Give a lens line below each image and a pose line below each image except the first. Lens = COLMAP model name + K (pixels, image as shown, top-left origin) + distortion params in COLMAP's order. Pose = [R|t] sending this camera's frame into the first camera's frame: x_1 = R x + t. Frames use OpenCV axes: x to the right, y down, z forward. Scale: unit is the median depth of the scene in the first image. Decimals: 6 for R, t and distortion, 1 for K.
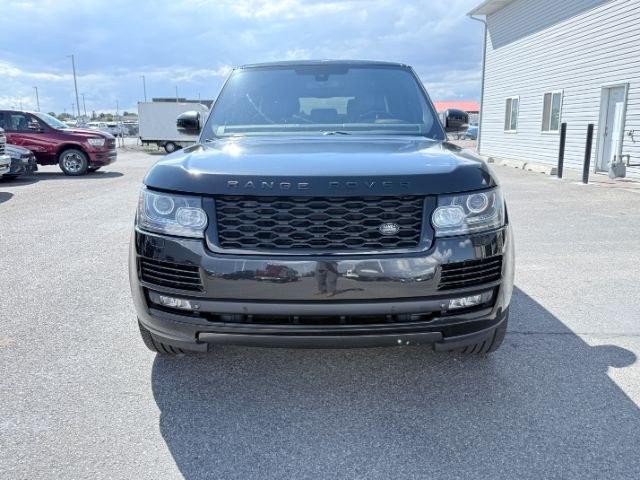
lens RADIAL K [[530.3, 0, 319.0], [0, 530.3, 238.3], [0, 0, 1]] dist [0.049774, -0.067120]
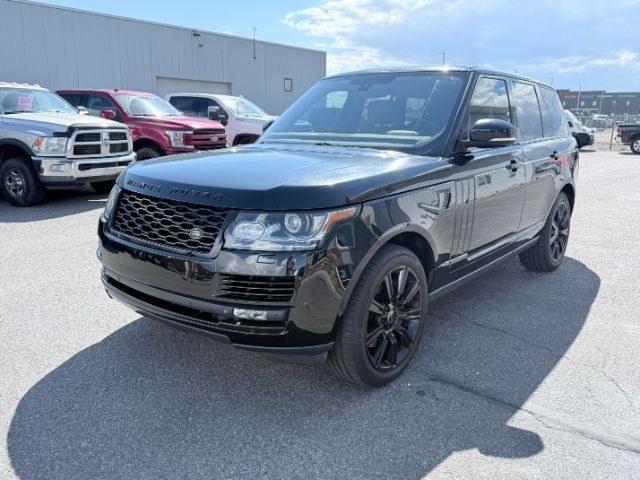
lens RADIAL K [[530.3, 0, 317.5], [0, 530.3, 239.8], [0, 0, 1]] dist [0.049774, -0.067120]
pose [[0.769791, 0.145114, -0.621581, 1.002400], [-0.136978, 0.988683, 0.061179, -0.106168], [0.623425, 0.038048, 0.780957, 0.266450]]
